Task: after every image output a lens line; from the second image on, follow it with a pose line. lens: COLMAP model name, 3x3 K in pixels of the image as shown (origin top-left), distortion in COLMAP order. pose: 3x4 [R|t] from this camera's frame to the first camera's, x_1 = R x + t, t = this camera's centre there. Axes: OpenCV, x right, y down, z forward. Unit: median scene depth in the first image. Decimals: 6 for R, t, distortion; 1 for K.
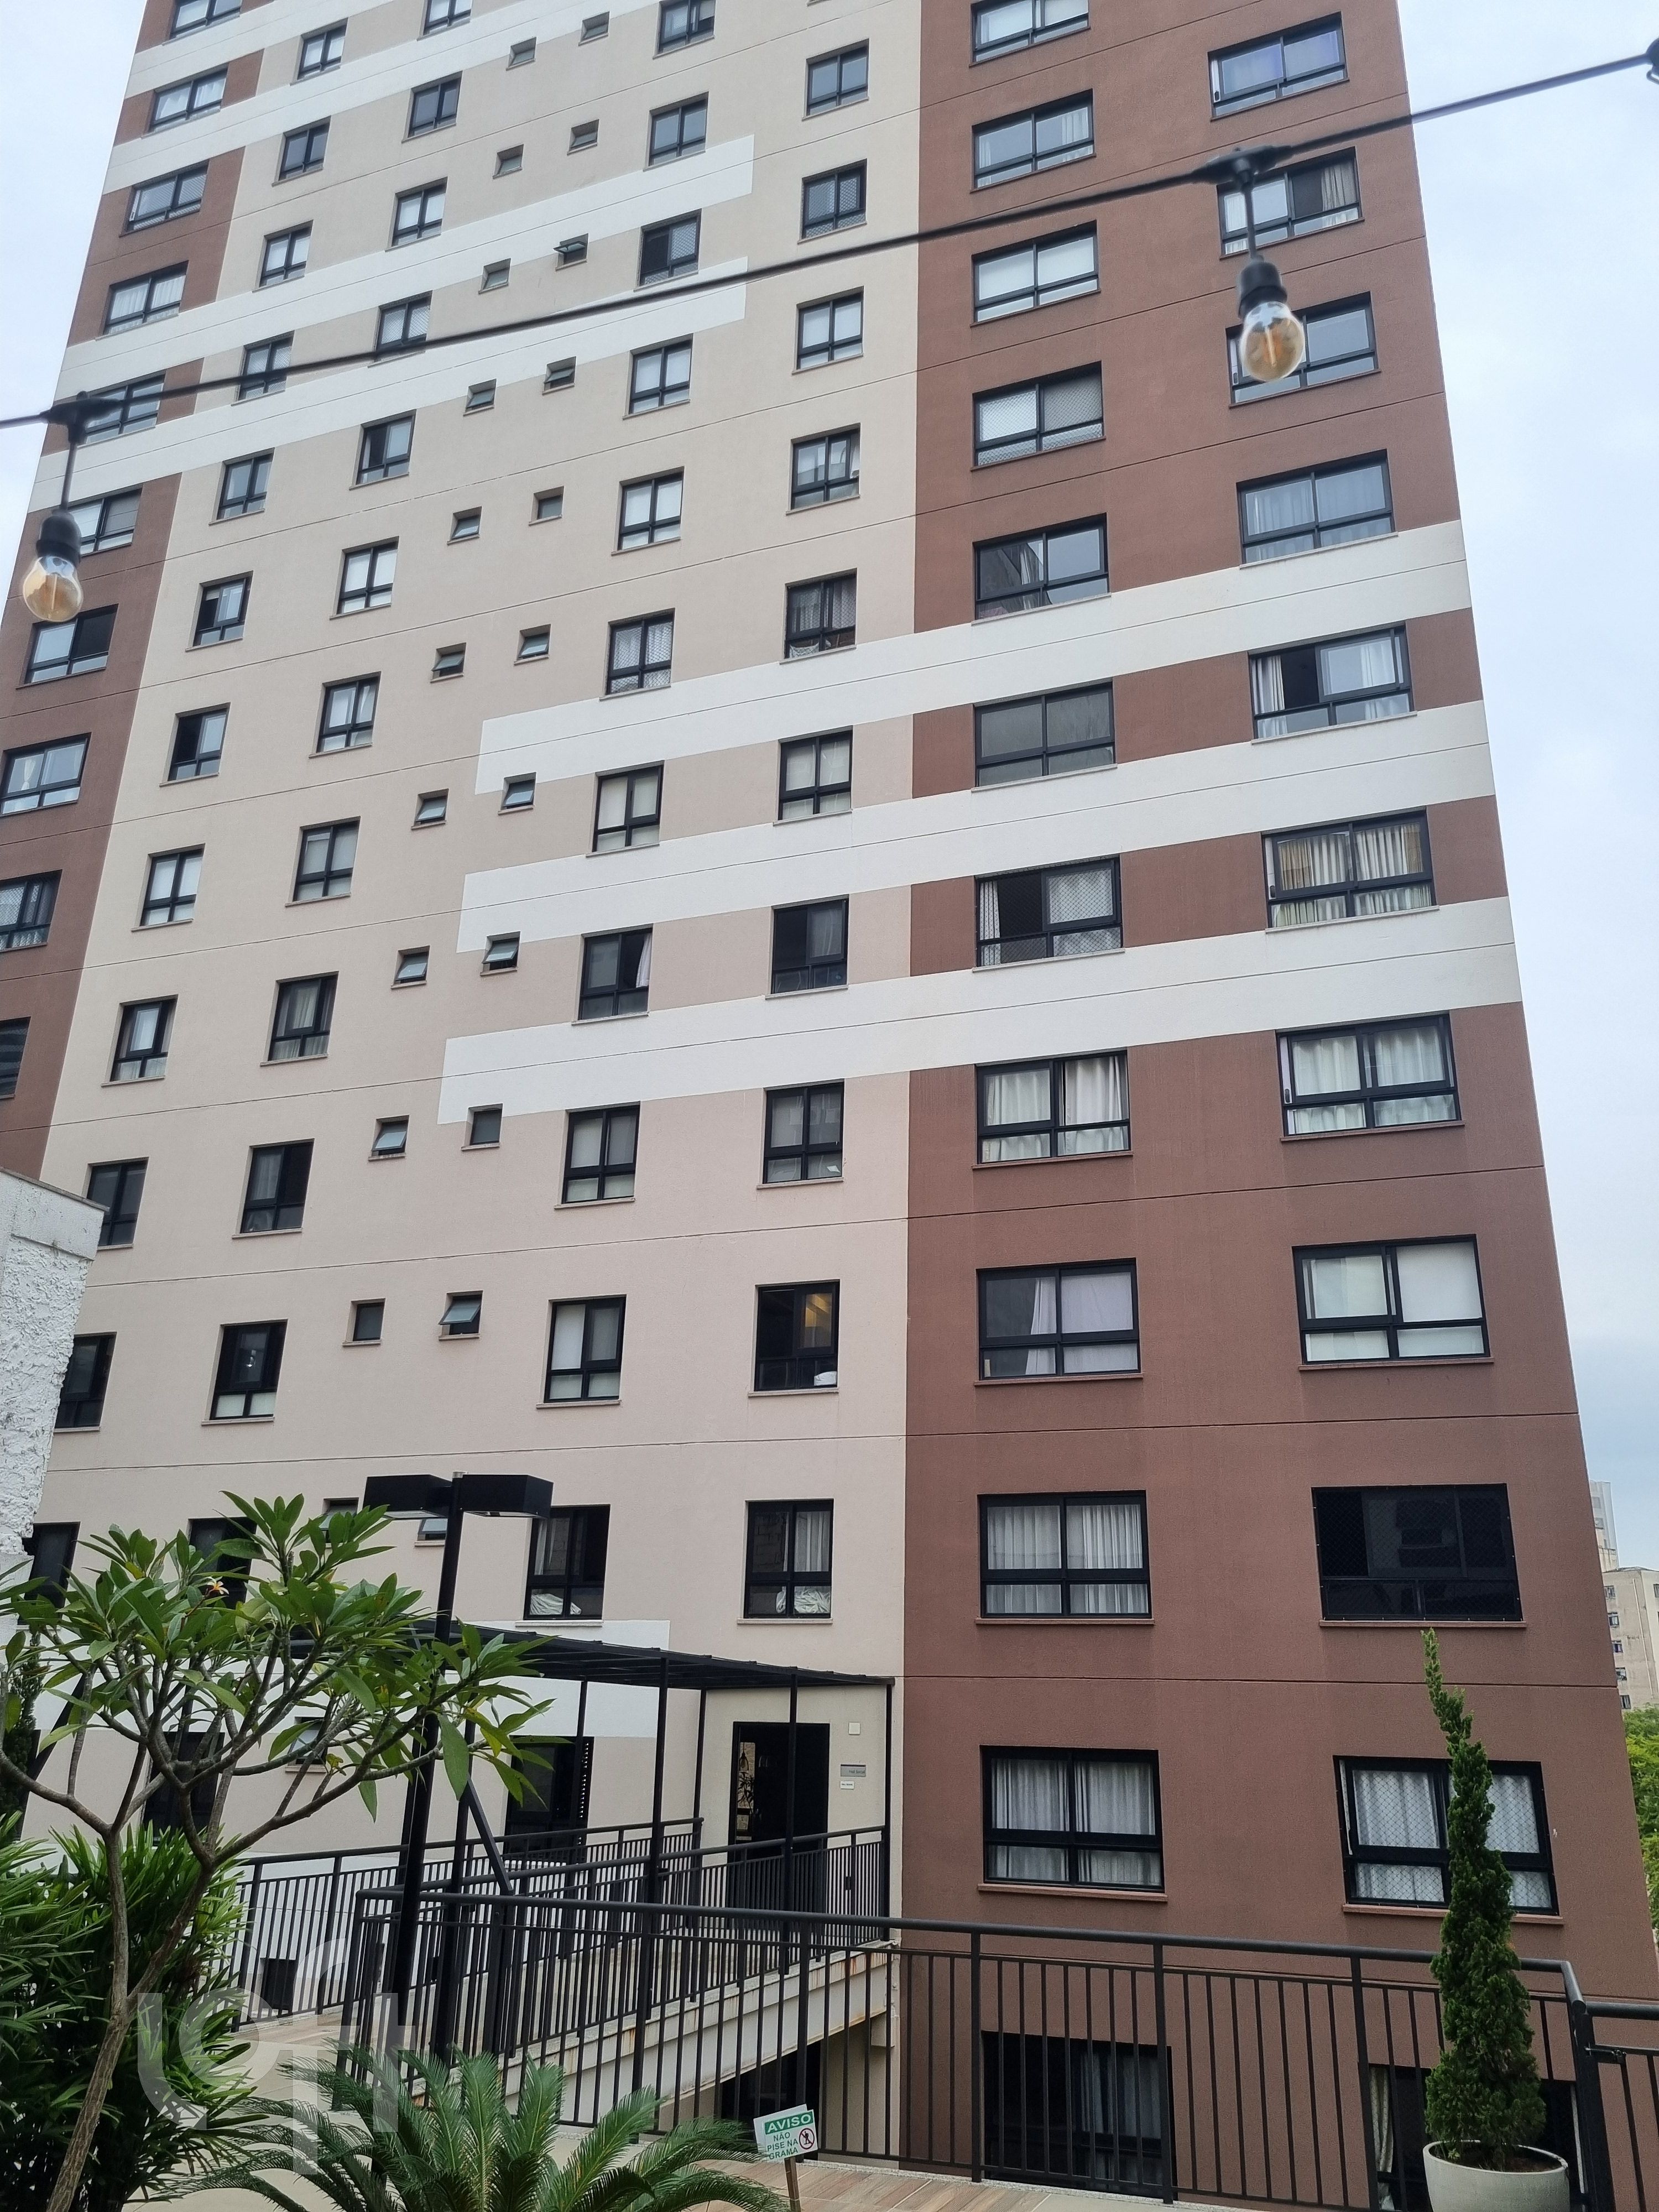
lens RADIAL K [[1704.4, 0, 866.4], [0, 1704.4, 1105.2], [0, 0, 1]] dist [0.066242, -0.045878]
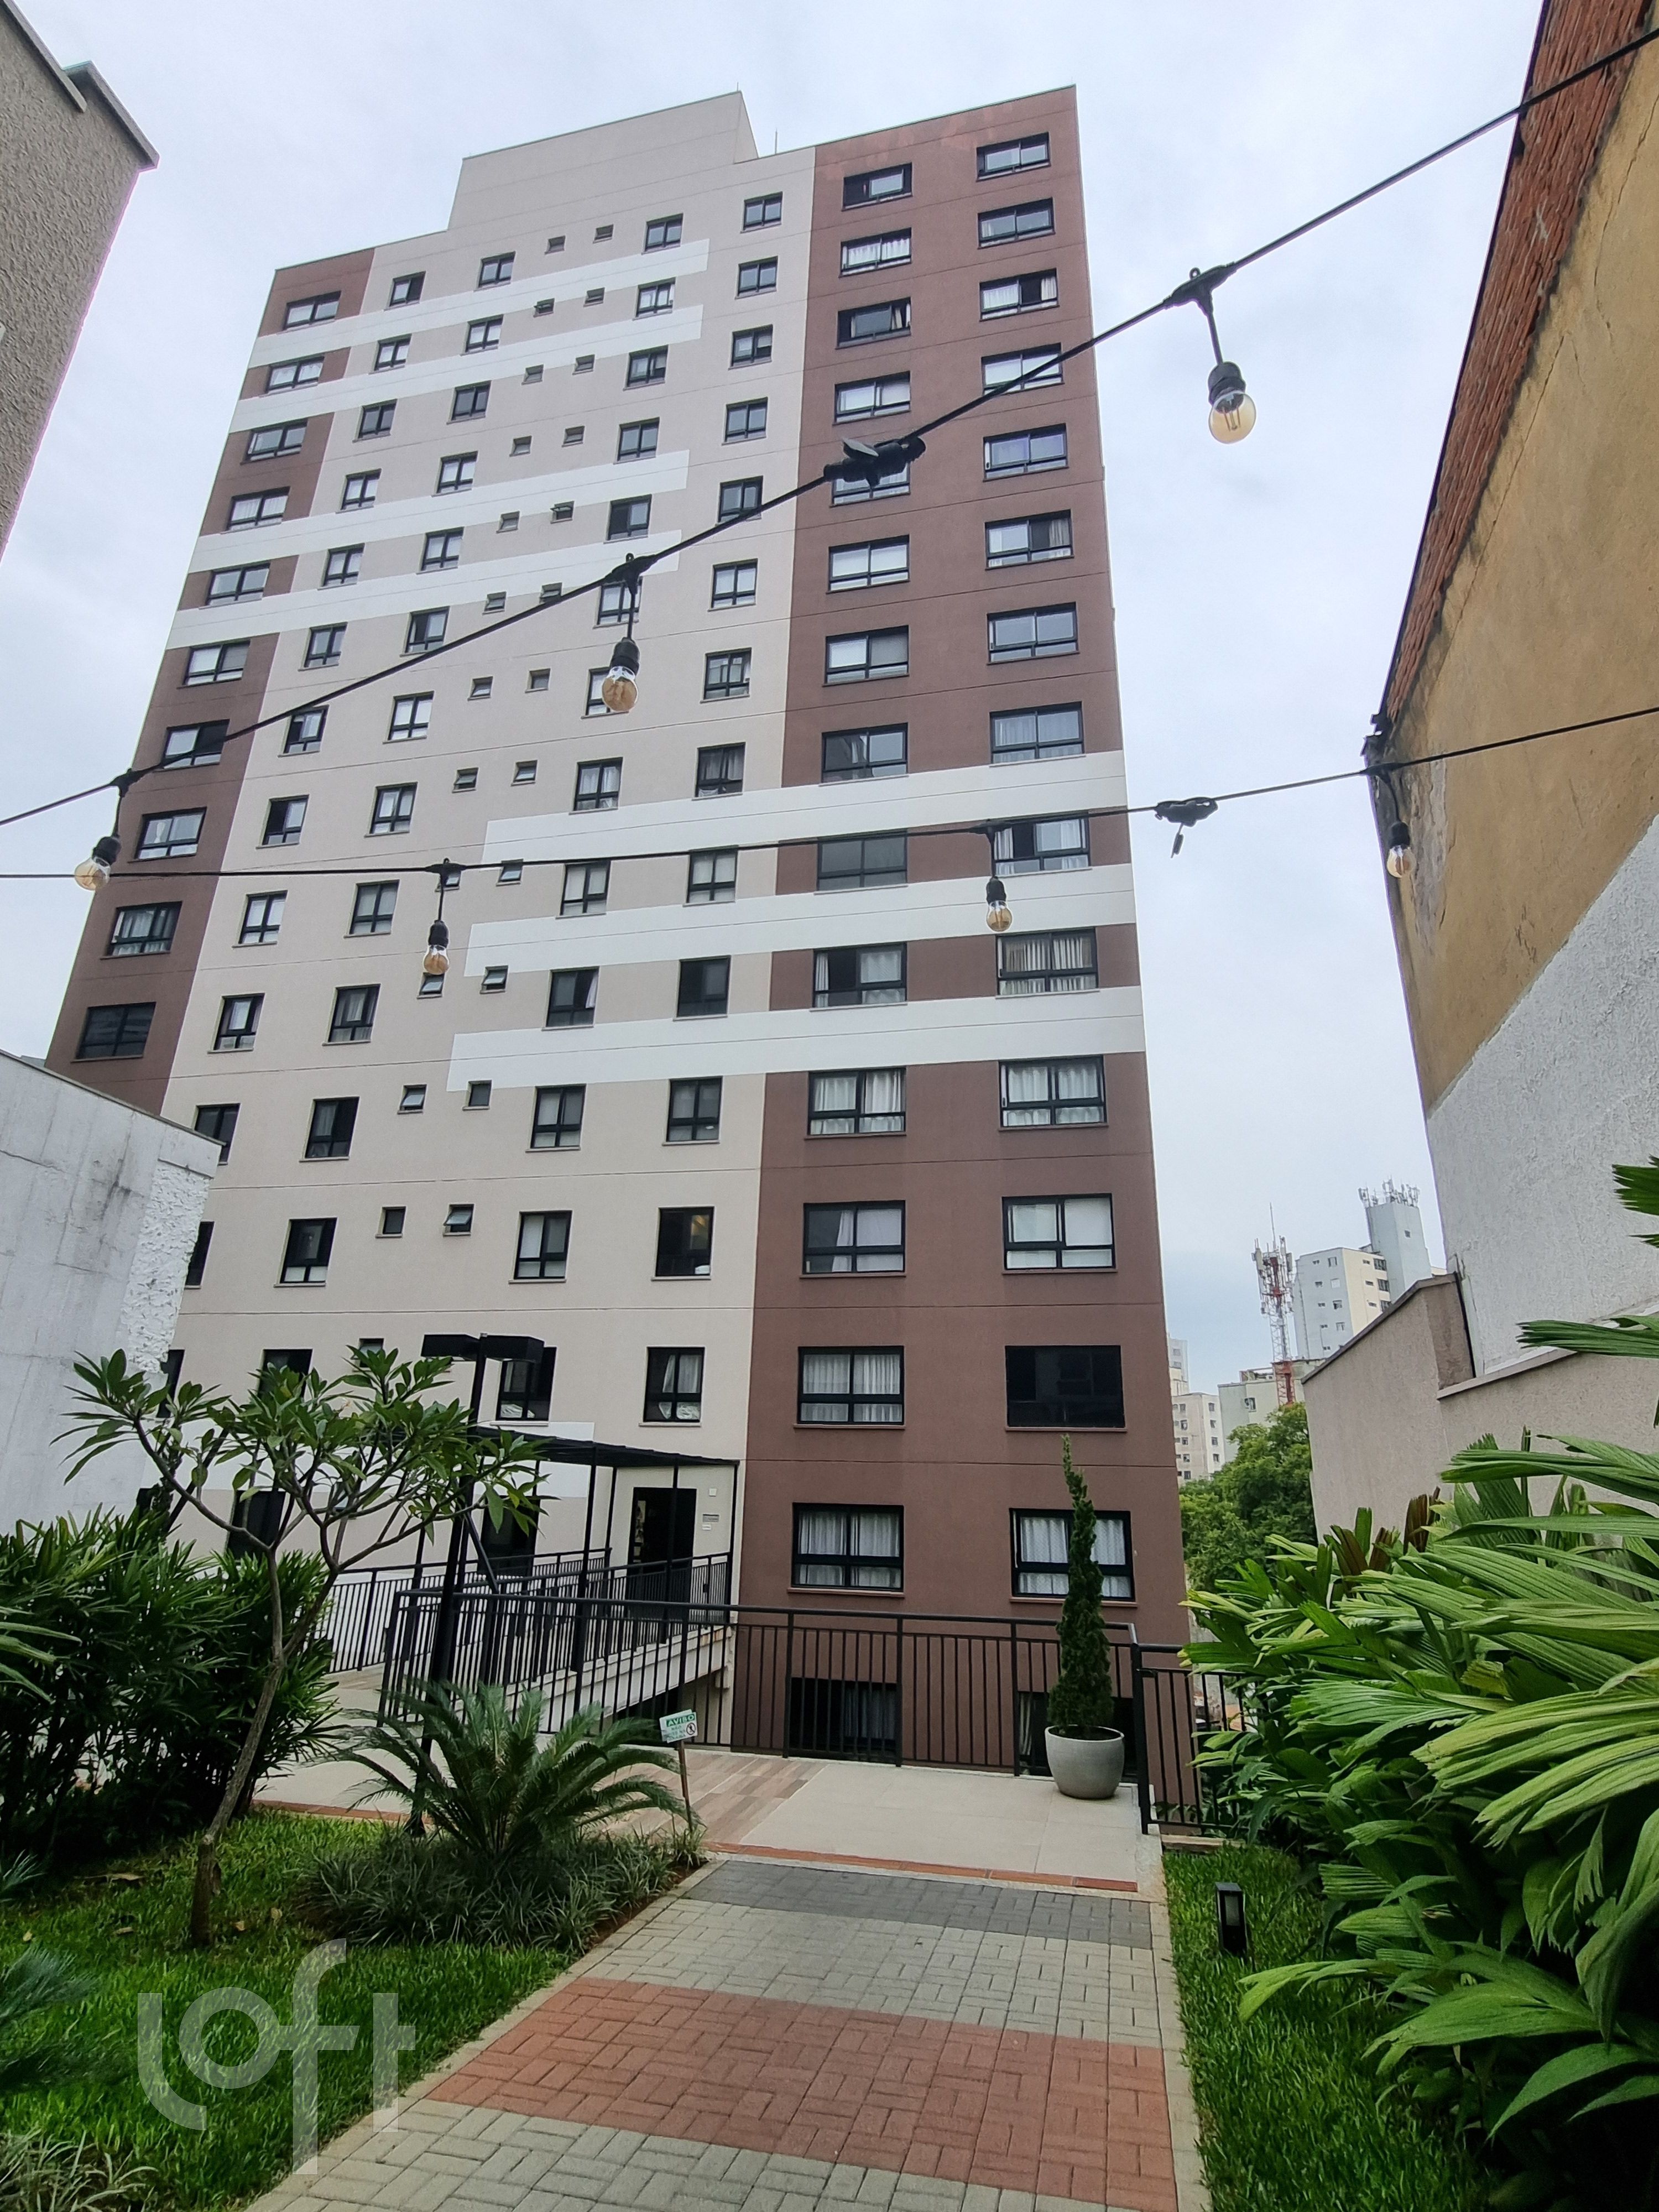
lens RADIAL K [[1129.4, 0, 864.0], [0, 1129.4, 1113.3], [0, 0, 1]] dist [0.003708, -0.001648]
pose [[0.991935, 0.043982, 0.118869, -0.006480], [-0.046880, 0.998665, 0.021695, -0.009608], [-0.117756, -0.027093, 0.992673, -0.025533]]
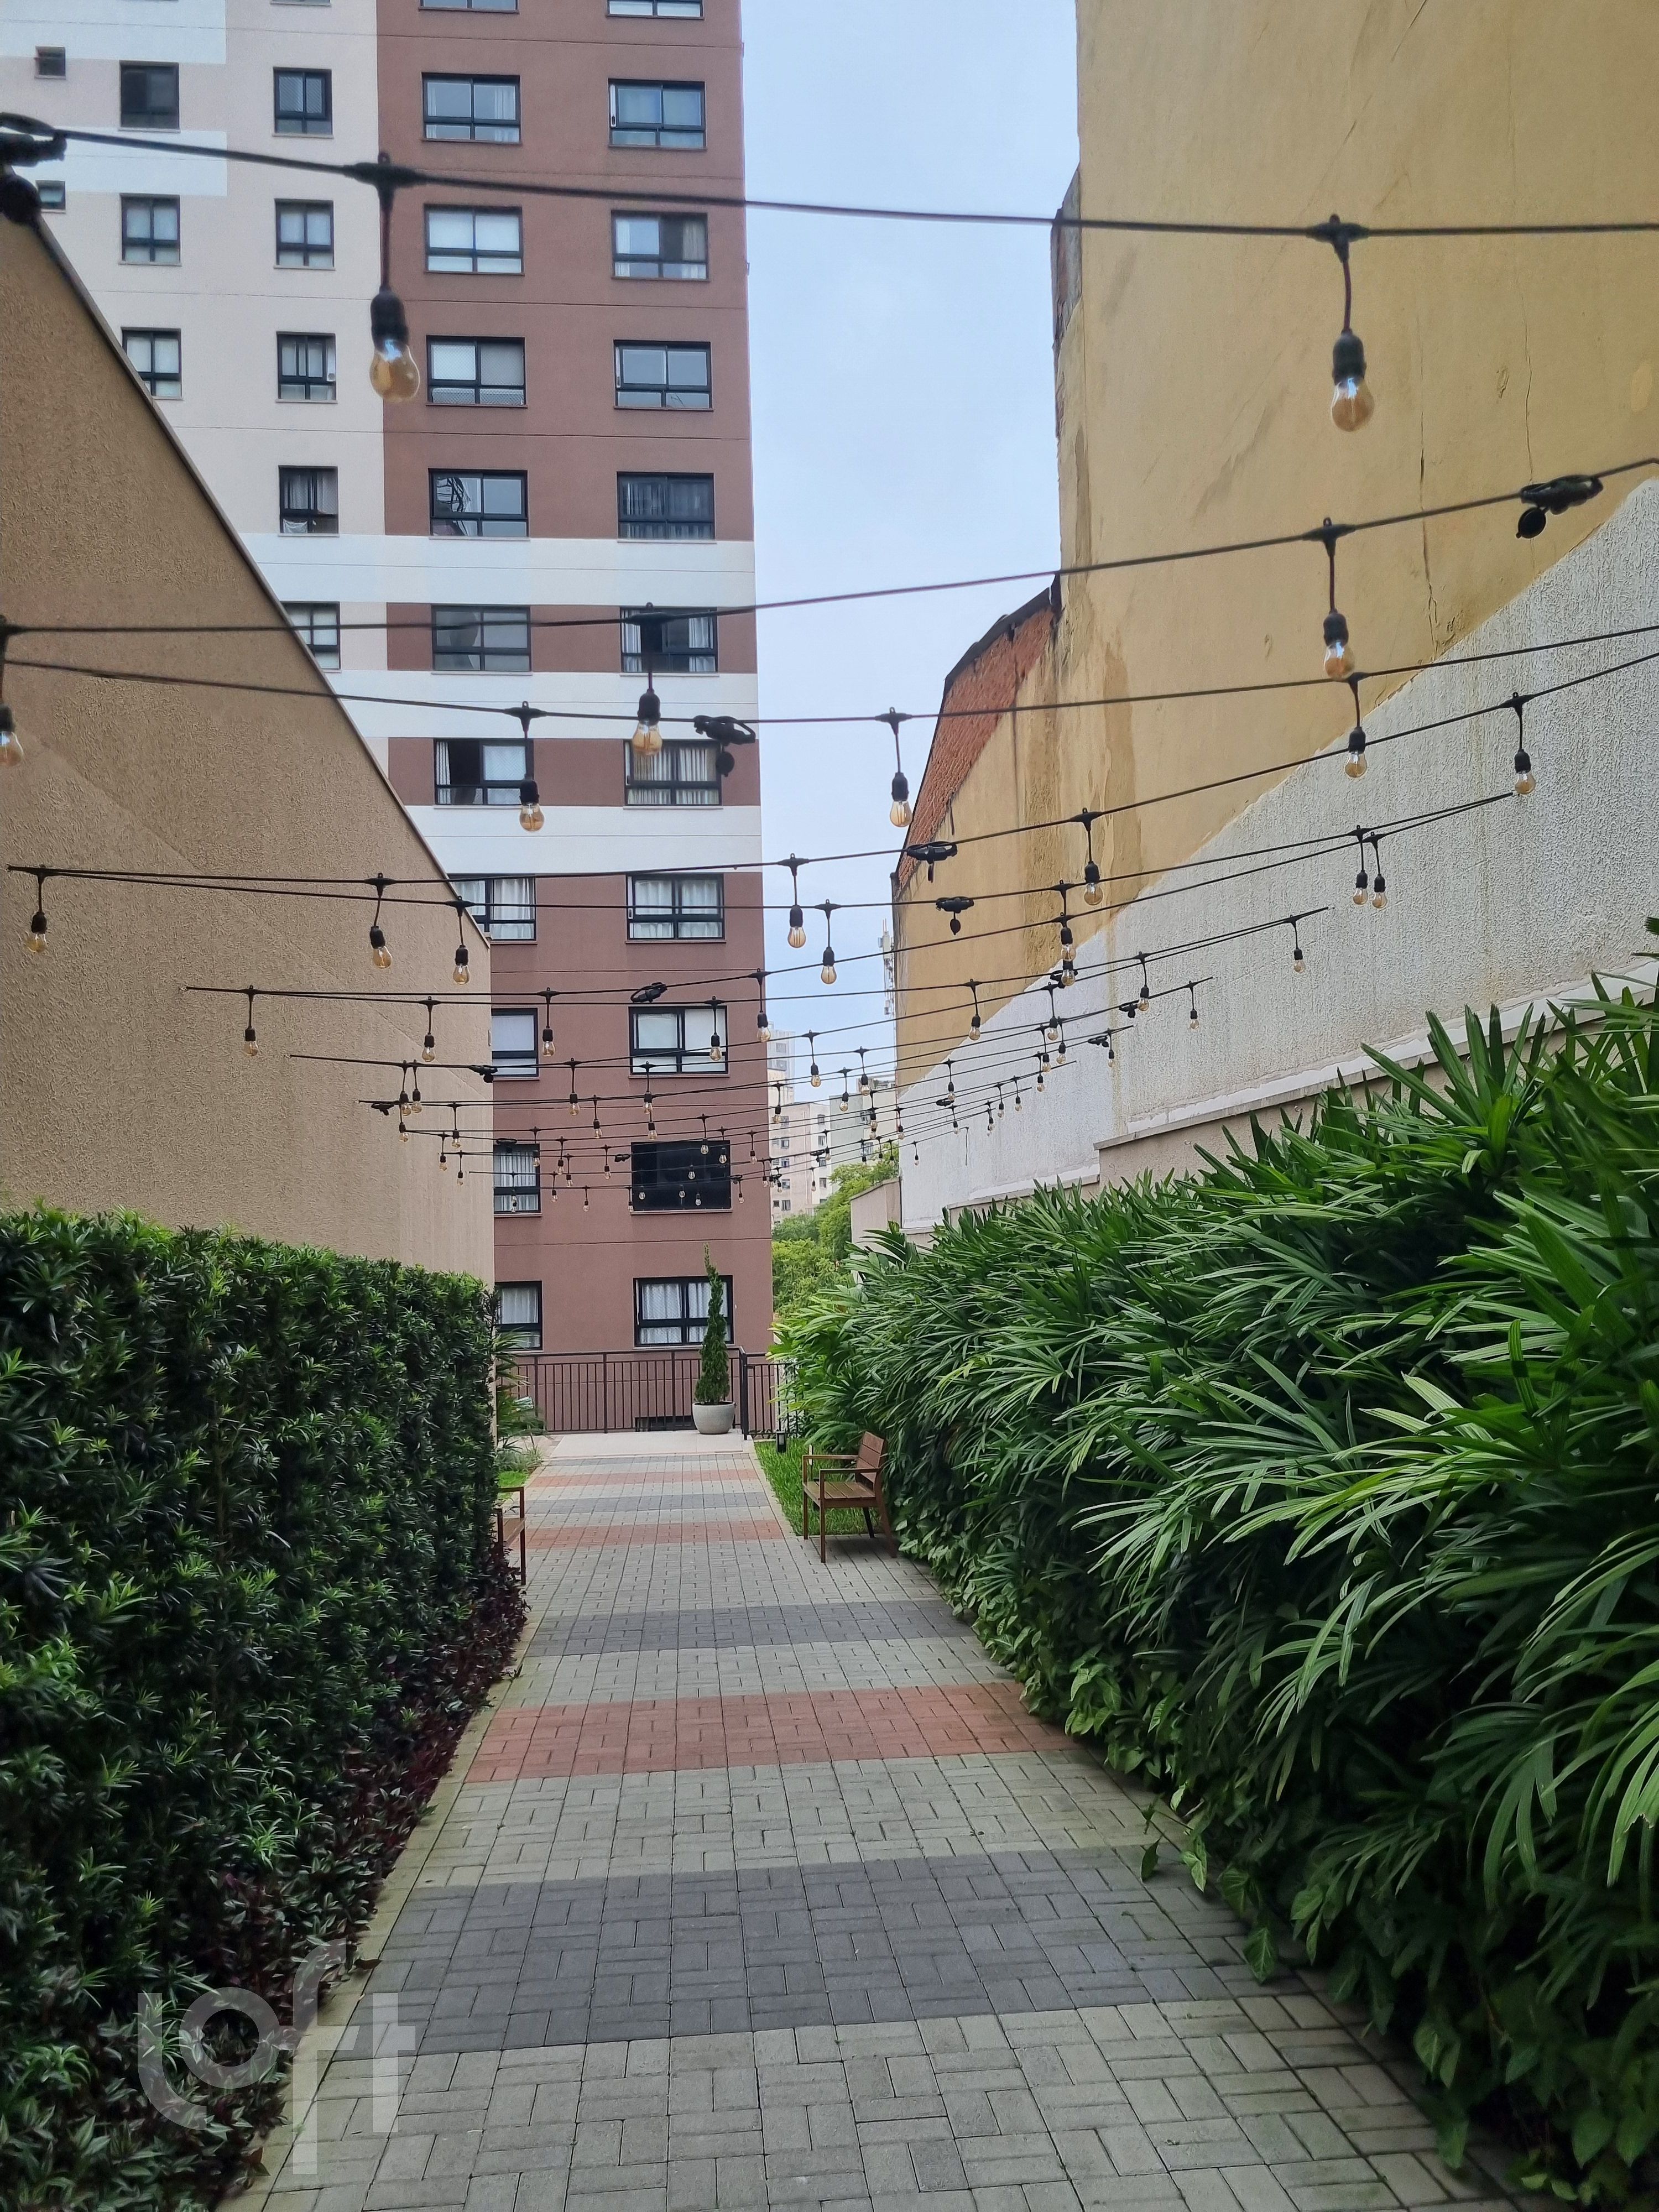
lens RADIAL K [[1704.4, 0, 846.9], [0, 1704.4, 1093.6], [0, 0, 1]] dist [0.066242, -0.045878]
pose [[0.909650, 0.000046, 0.415377, -0.219529], [-0.109847, 0.964425, 0.240453, -0.222372], [-0.400589, -0.264356, 0.877294, -0.519133]]
